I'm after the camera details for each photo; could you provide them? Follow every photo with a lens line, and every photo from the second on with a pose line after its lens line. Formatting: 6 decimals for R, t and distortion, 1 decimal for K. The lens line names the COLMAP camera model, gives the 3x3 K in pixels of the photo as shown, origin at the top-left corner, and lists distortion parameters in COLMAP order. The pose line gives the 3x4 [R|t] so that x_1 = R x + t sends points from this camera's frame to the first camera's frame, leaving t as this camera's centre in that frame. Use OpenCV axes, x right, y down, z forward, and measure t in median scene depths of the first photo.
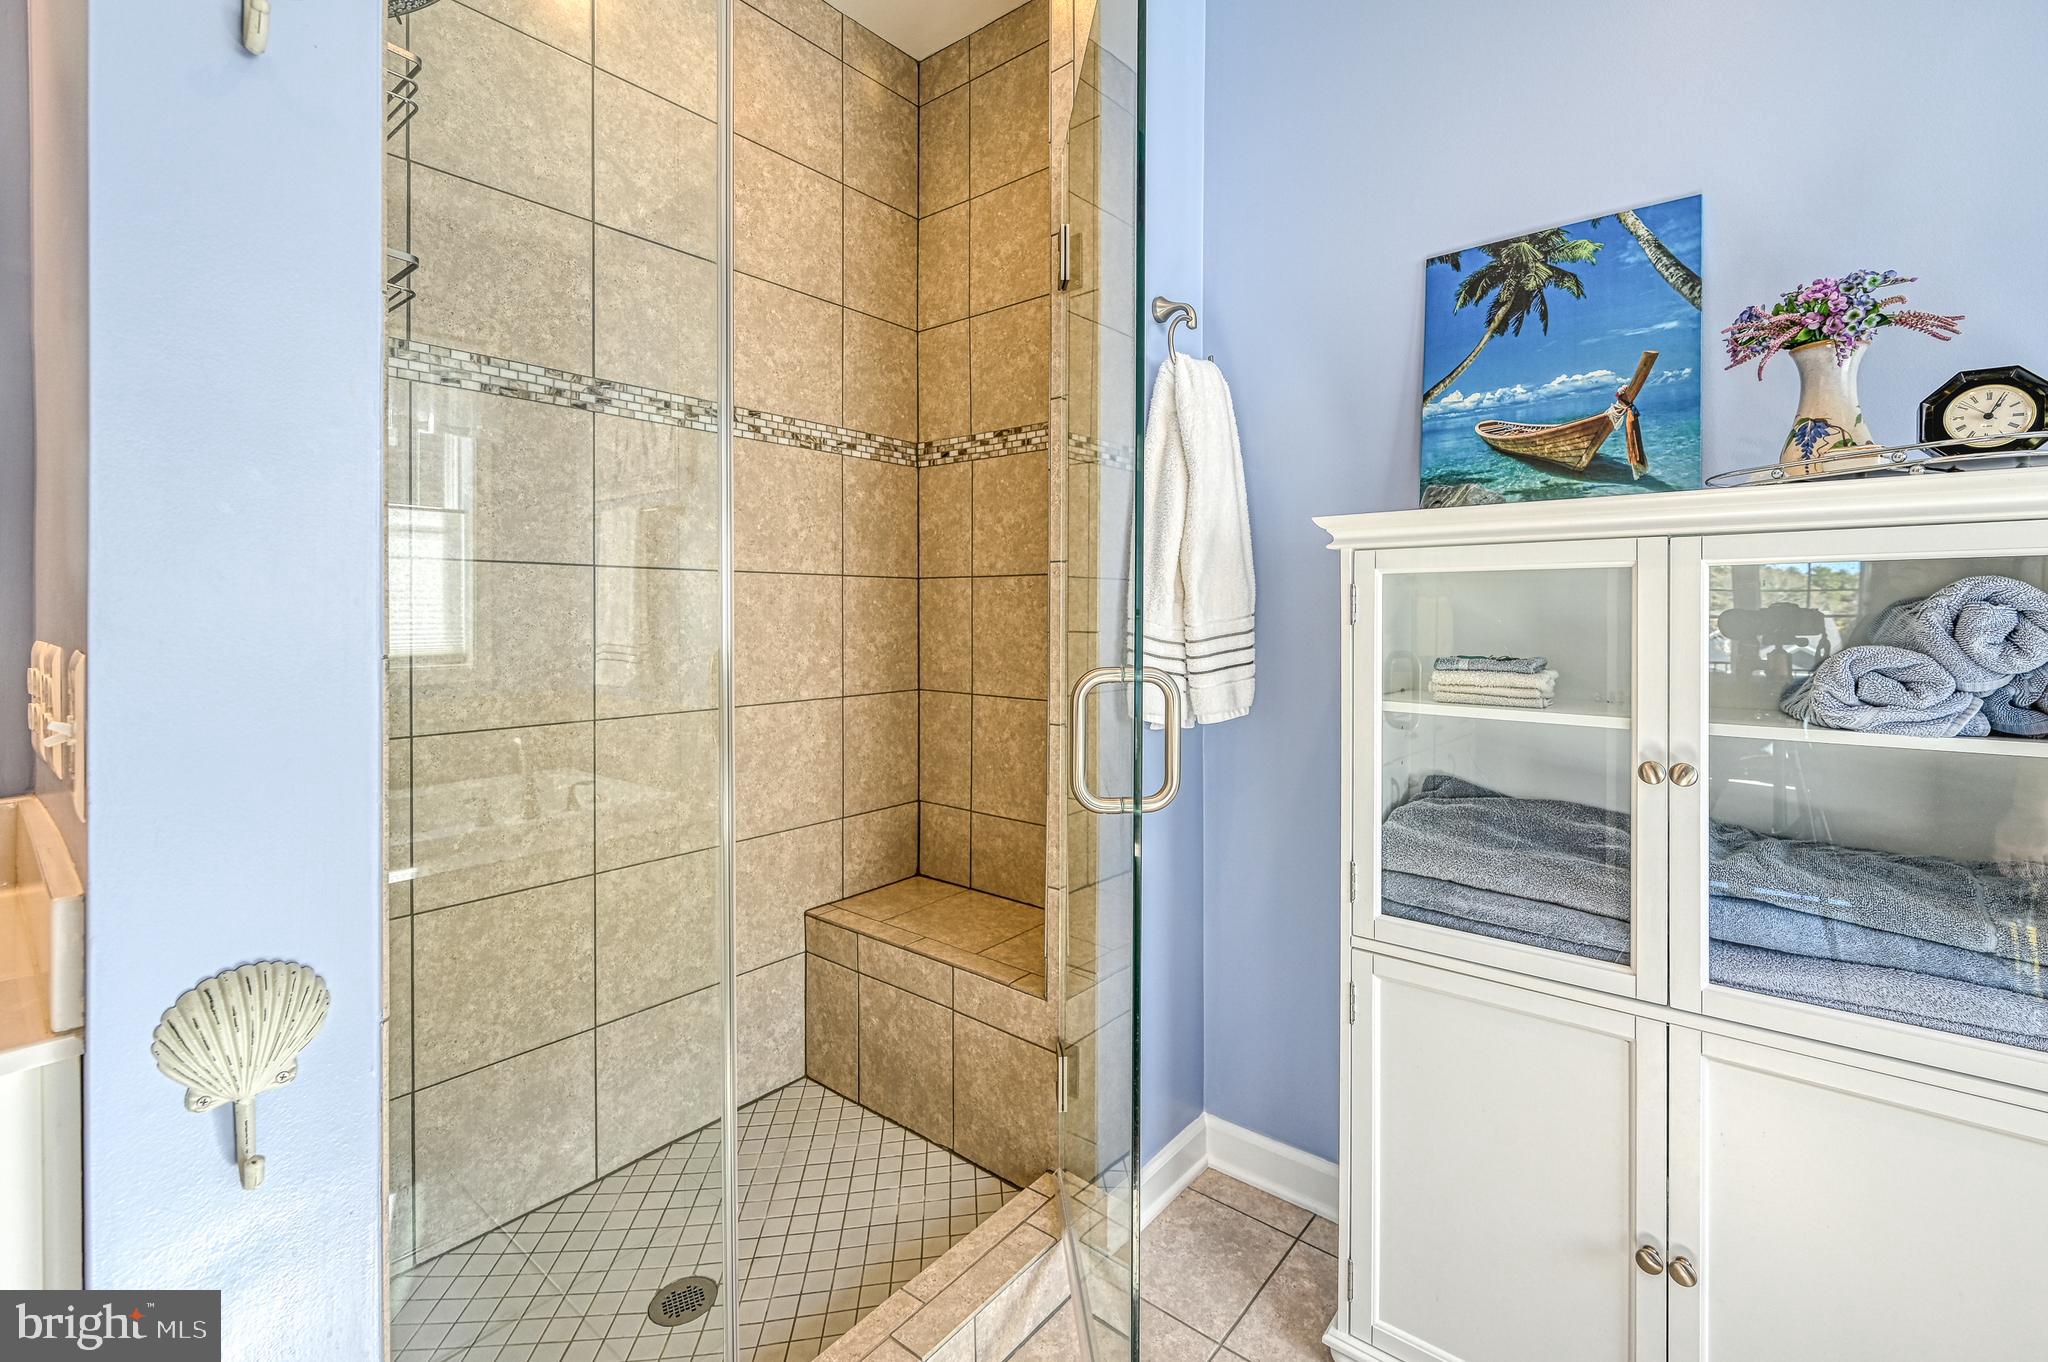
lens RADIAL K [[871.1, 0, 1064.8], [0, 871.1, 618.5], [0, 0, 1]] dist [-0.001911, -0.000086]
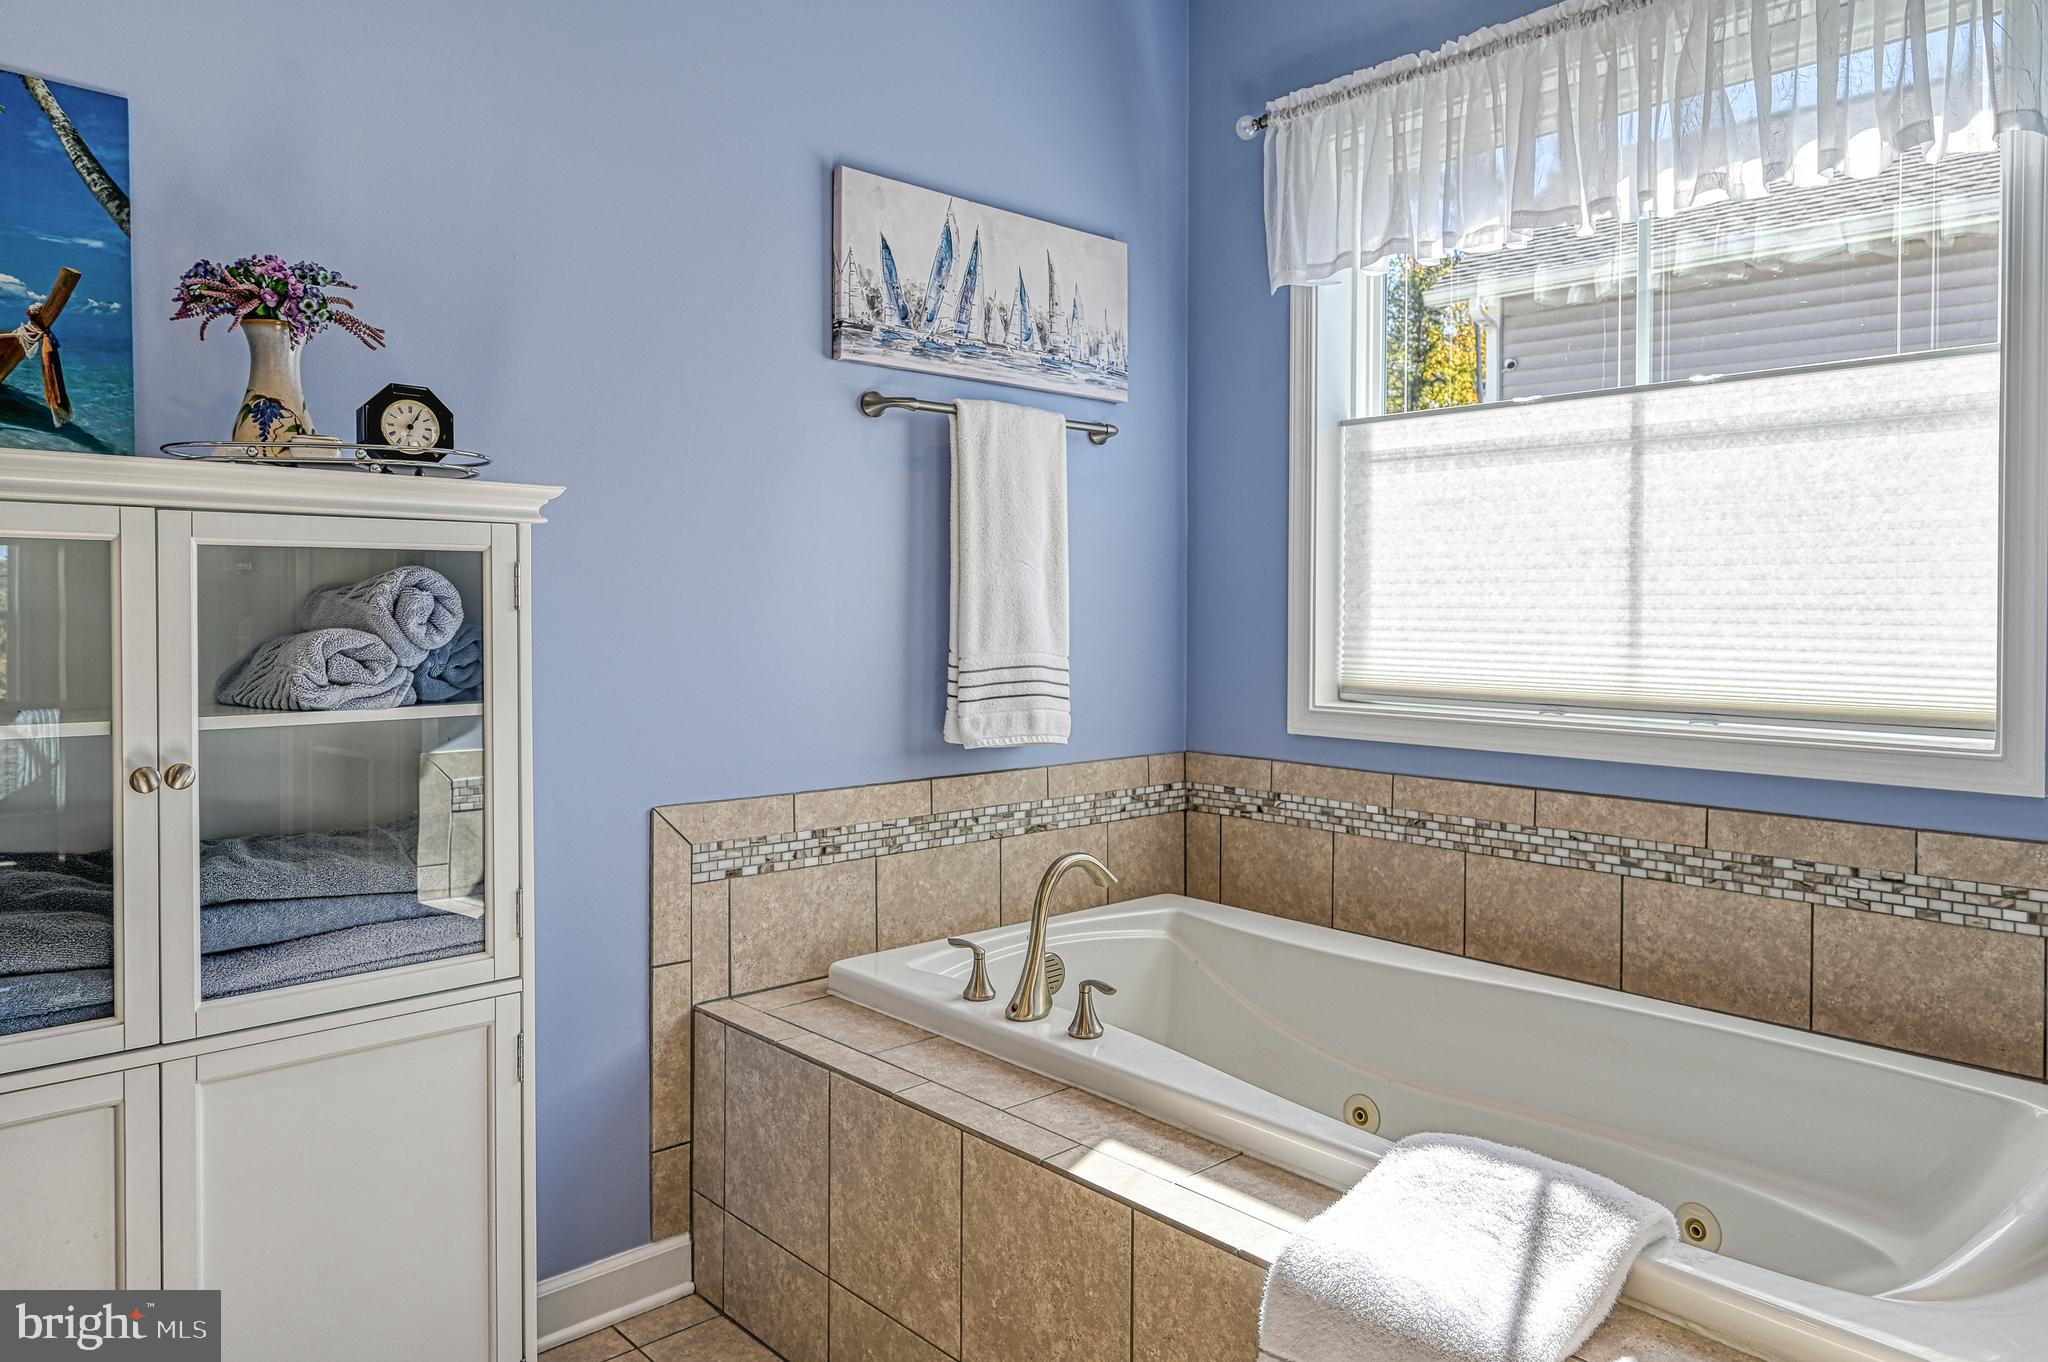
lens RADIAL K [[1323.7, 0, 1022.3], [0, 1323.7, 625.4], [0, 0, 1]] dist [-0.000978, -0.000780]
pose [[0.155167, -0.012350, 0.987811, -0.481211], [0.001149, 0.999923, 0.012321, 0.008182], [-0.987888, -0.000777, 0.155169, -0.064593]]
